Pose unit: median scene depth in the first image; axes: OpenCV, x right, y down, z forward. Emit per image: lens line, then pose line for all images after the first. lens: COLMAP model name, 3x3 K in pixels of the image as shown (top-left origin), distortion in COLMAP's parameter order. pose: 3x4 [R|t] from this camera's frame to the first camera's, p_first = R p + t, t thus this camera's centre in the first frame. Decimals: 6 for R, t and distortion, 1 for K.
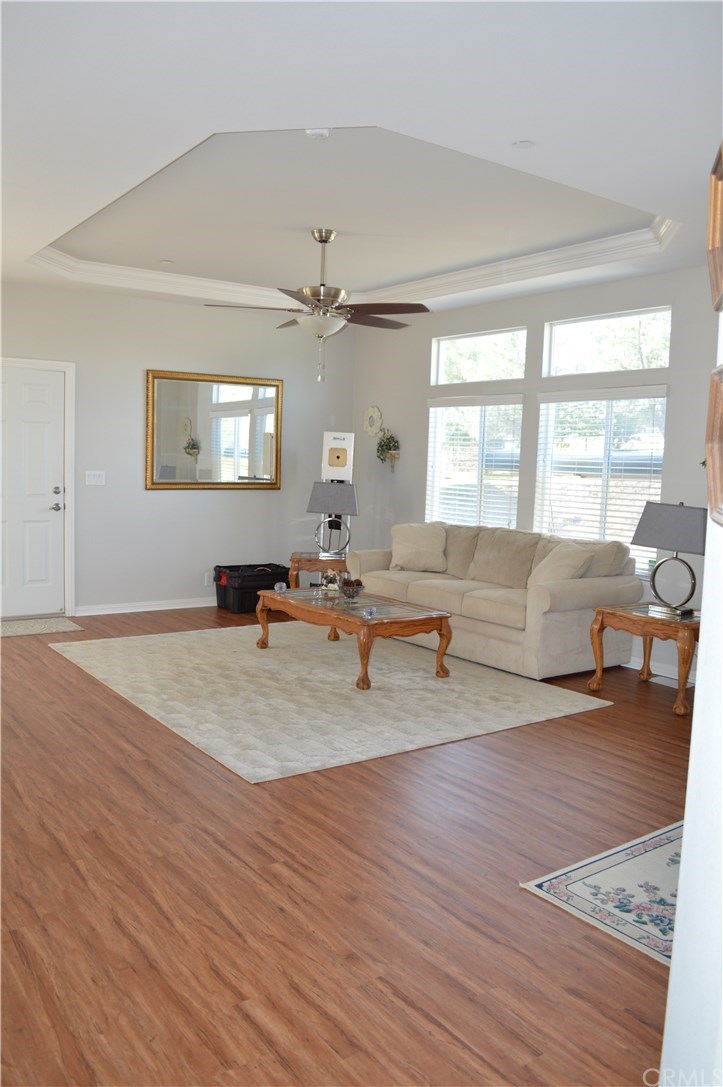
lens RADIAL K [[874.4, 0, 361.5], [0, 874.4, 543.5], [0, 0, 1]] dist [-0.082834, 0.008800]
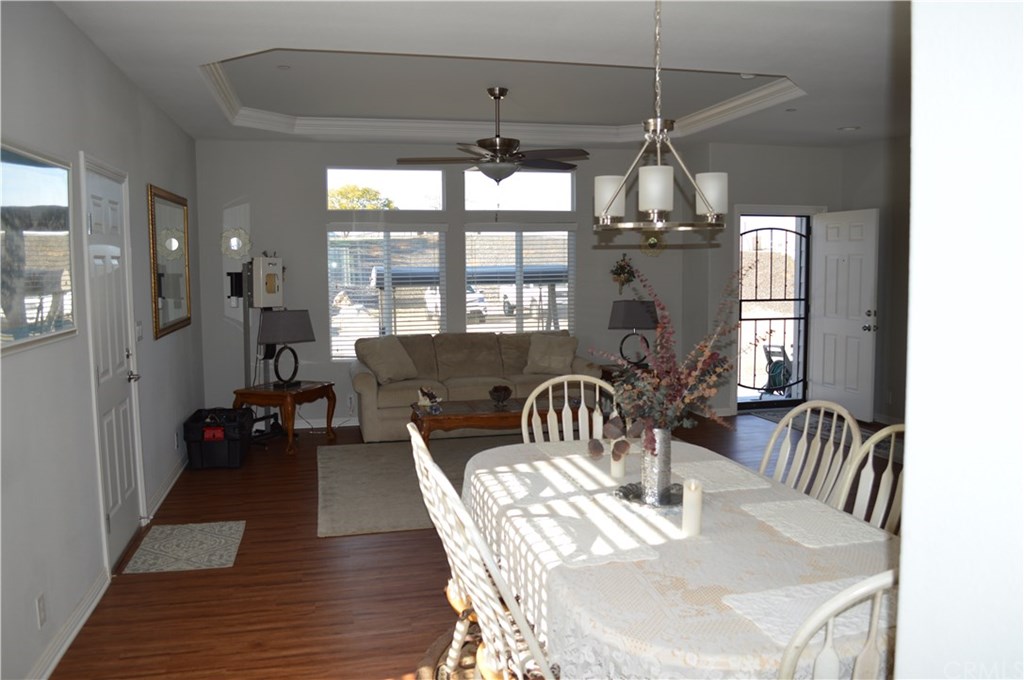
lens RADIAL K [[823.7, 0, 528.7], [0, 823.7, 339.8], [0, 0, 1]] dist [-0.082834, 0.008800]
pose [[0.369591, -0.117243, 0.921768, -0.884281], [0.103584, 0.991023, 0.084519, -0.095399], [-0.923403, 0.064243, 0.378418, 0.462732]]
